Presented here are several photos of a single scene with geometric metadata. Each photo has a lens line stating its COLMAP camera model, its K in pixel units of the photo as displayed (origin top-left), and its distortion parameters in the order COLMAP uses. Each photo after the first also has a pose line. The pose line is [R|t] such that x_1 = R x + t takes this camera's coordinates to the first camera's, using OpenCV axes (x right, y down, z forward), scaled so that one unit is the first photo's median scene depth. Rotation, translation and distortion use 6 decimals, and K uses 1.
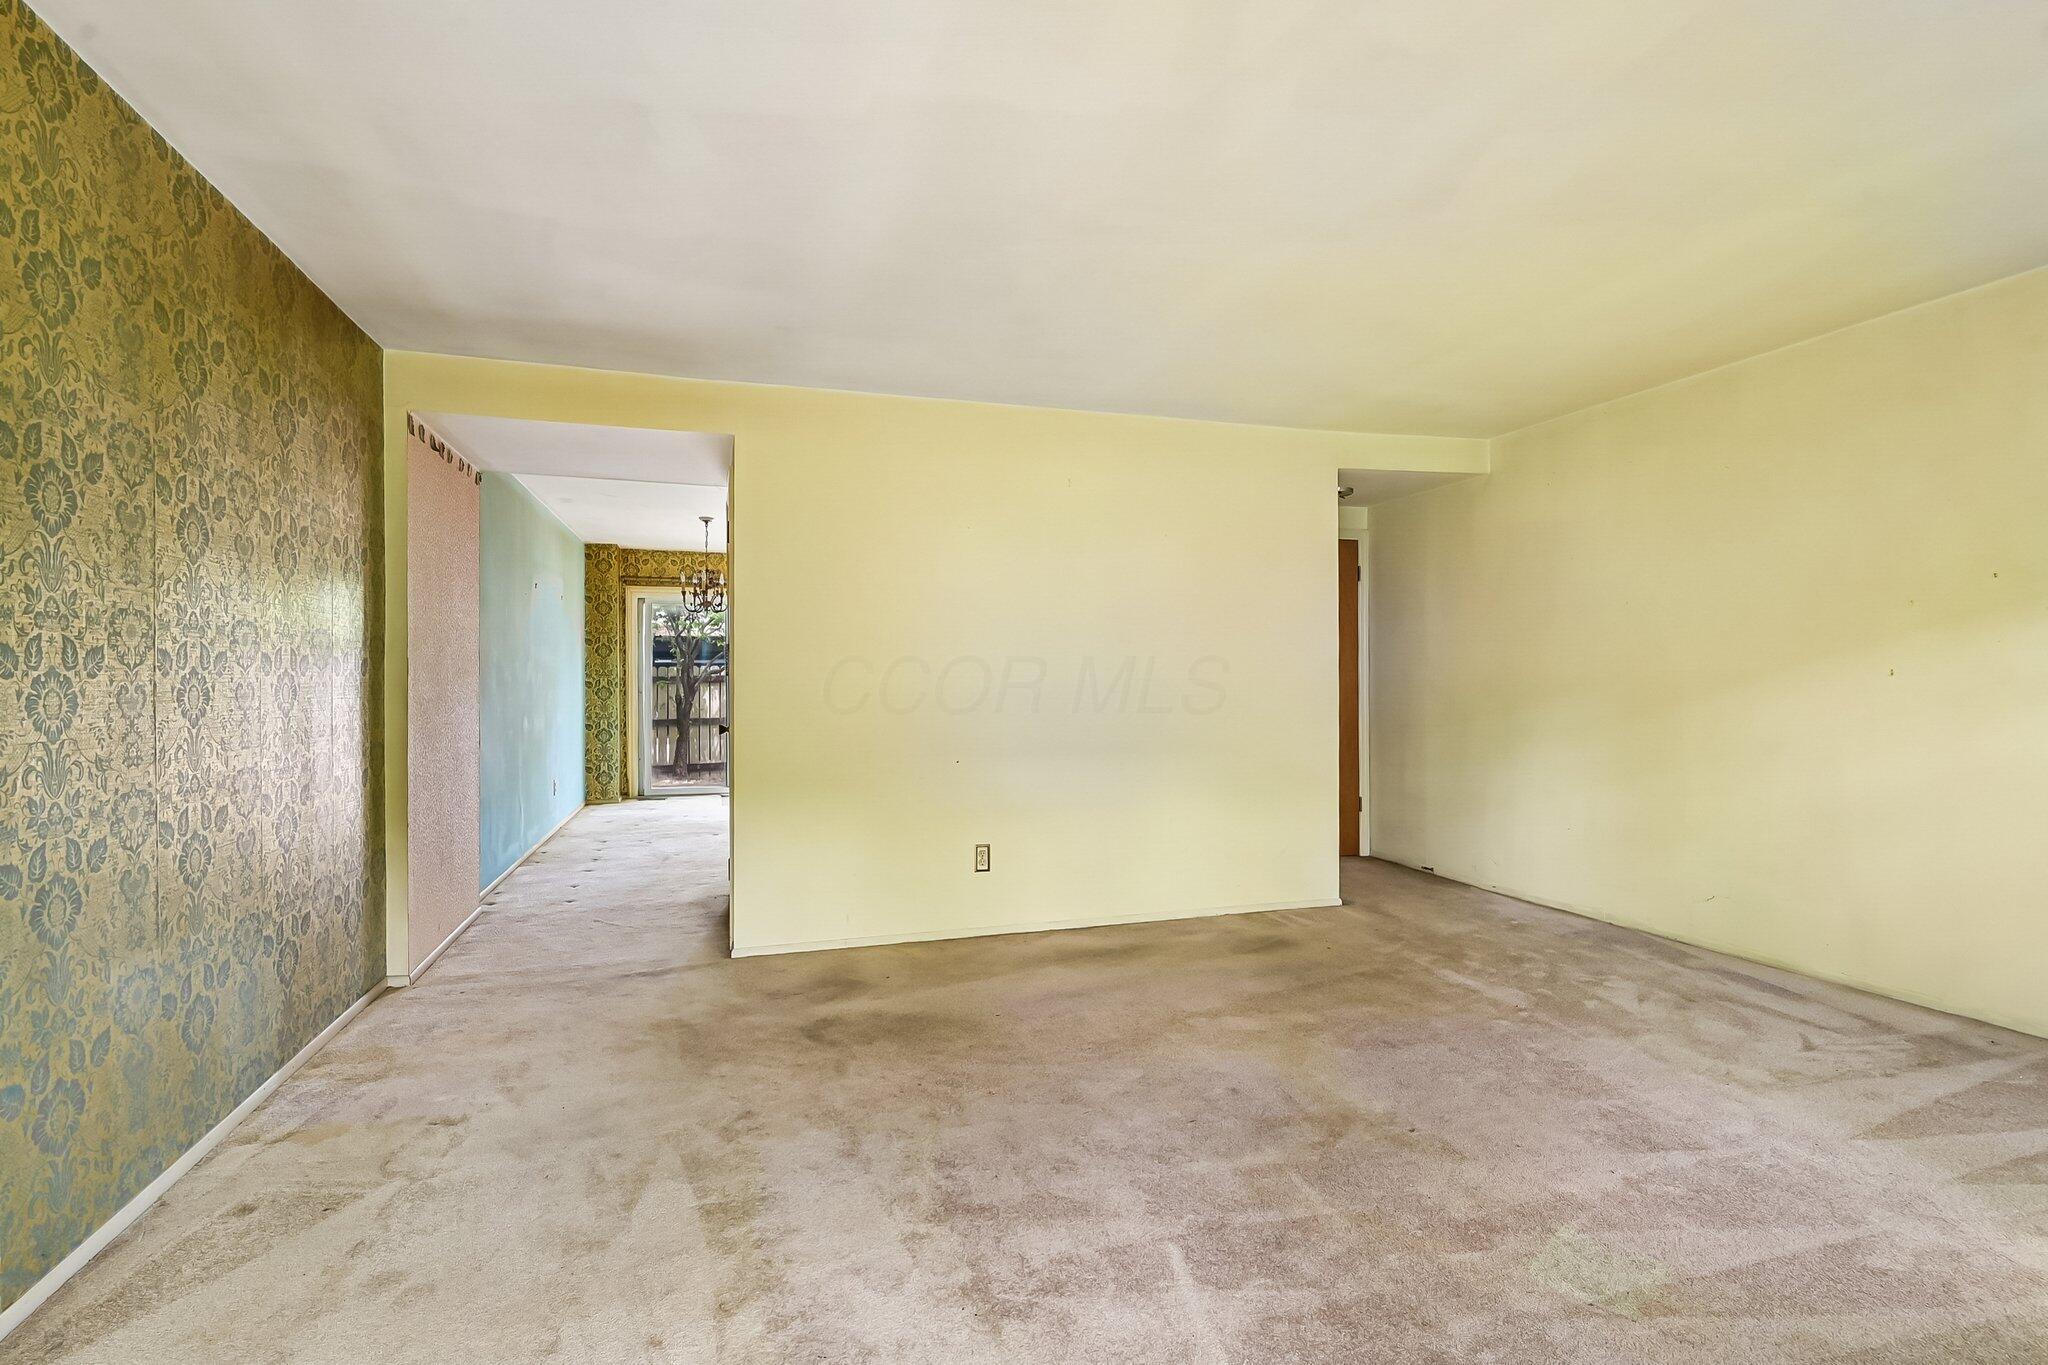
lens RADIAL K [[970.3, 0, 1019.0], [0, 970.3, 678.7], [0, 0, 1]] dist [-0.002403, -0.000060]
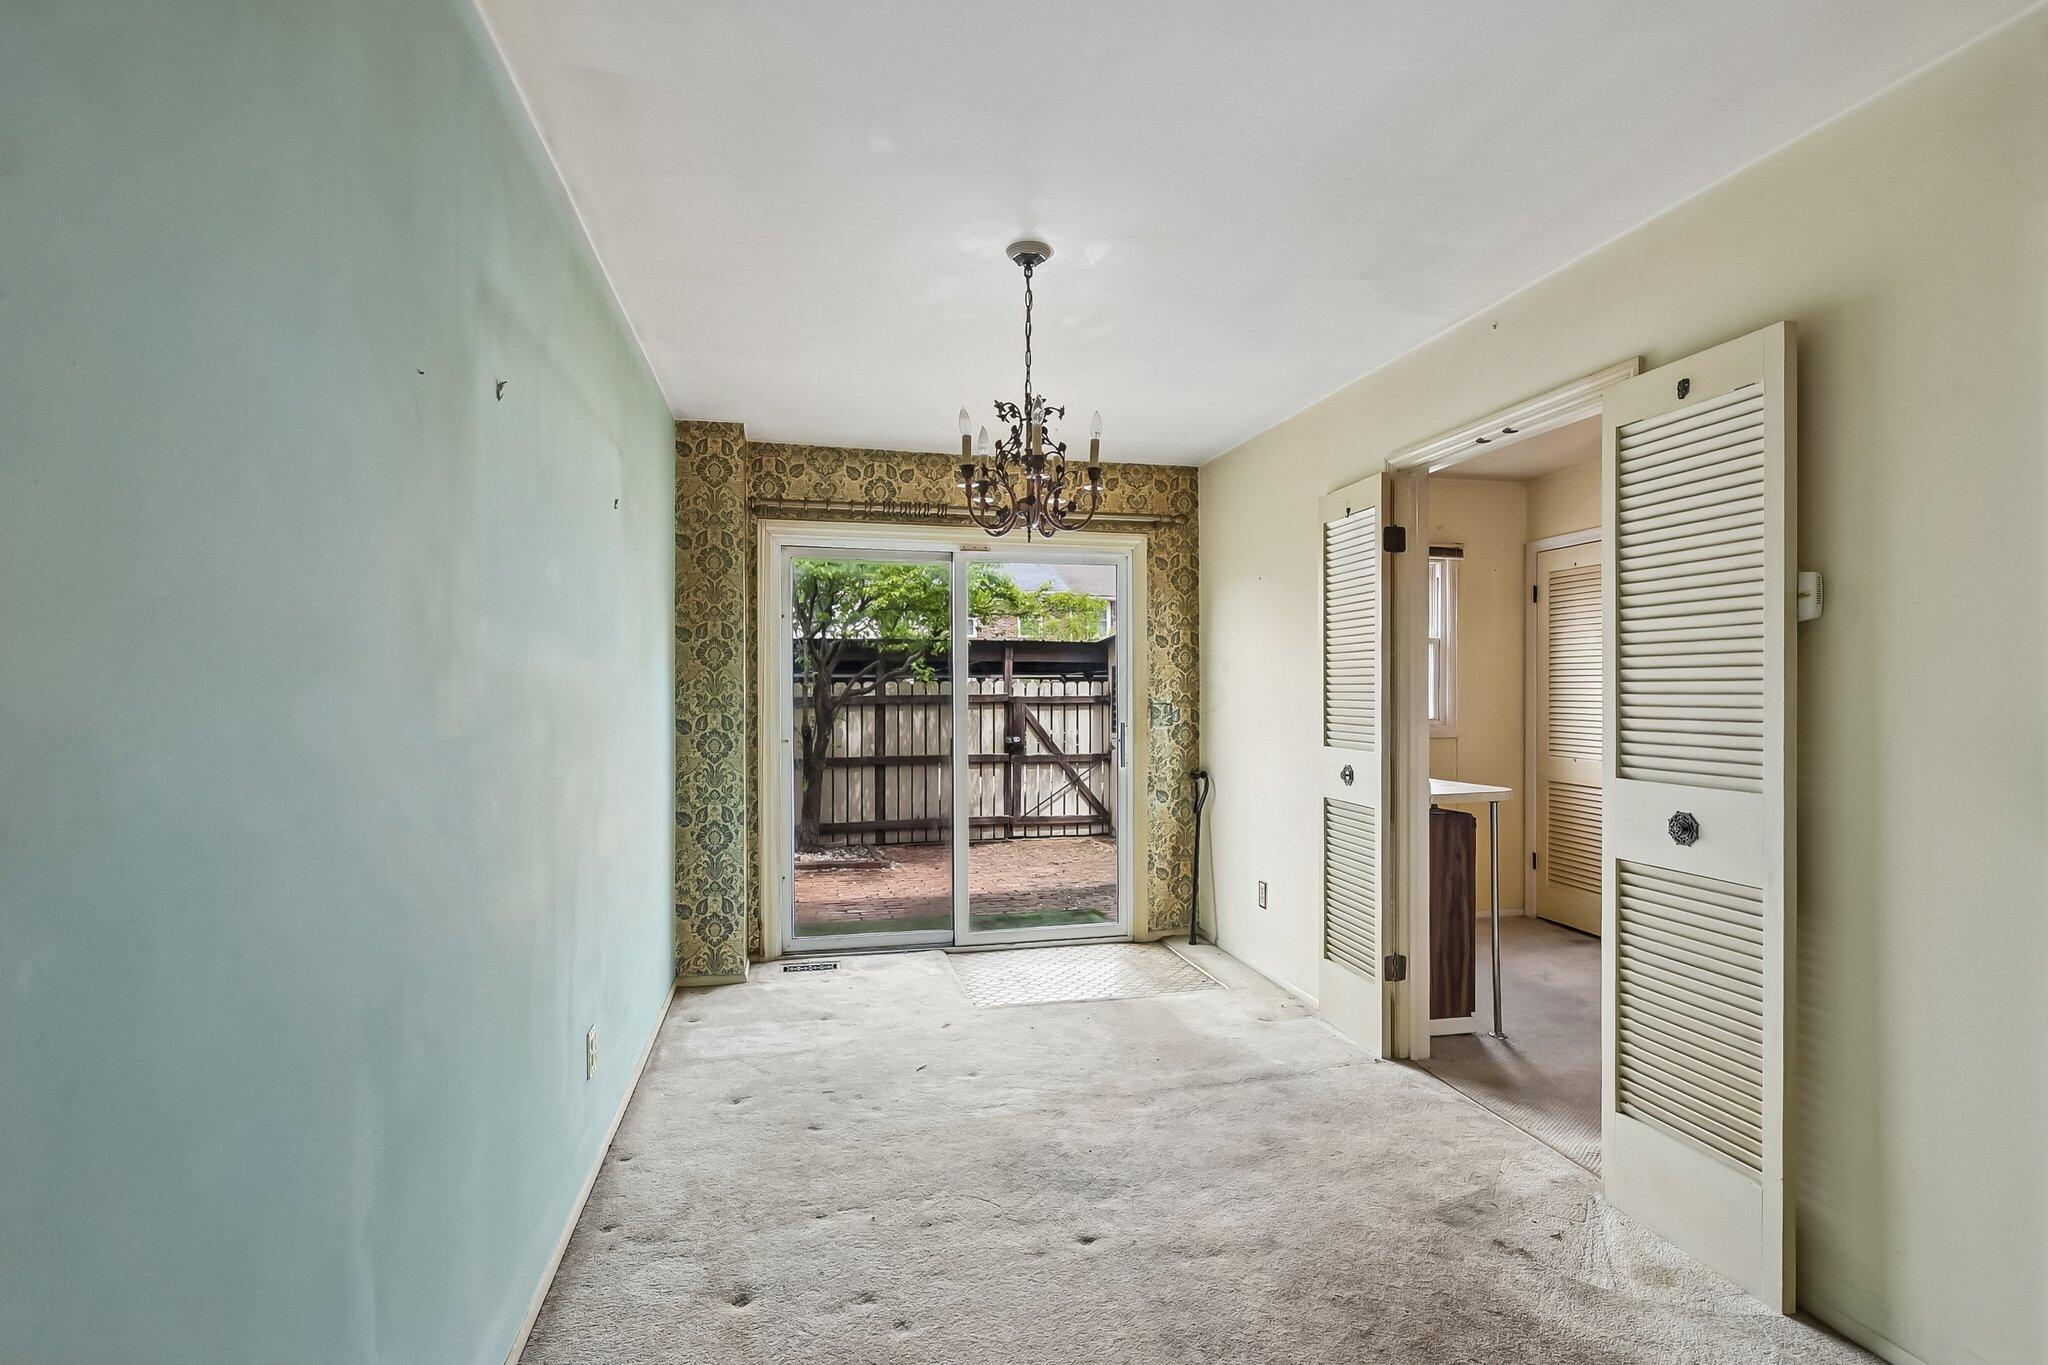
lens RADIAL K [[970.3, 0, 1028.7], [0, 970.3, 685.8], [0, 0, 1]] dist [-0.002403, -0.000060]
pose [[0.997617, -0.001776, -0.068977, -0.244737], [0.001321, 0.999977, -0.006638, -0.010185], [0.068987, 0.006532, 0.997596, 0.544353]]
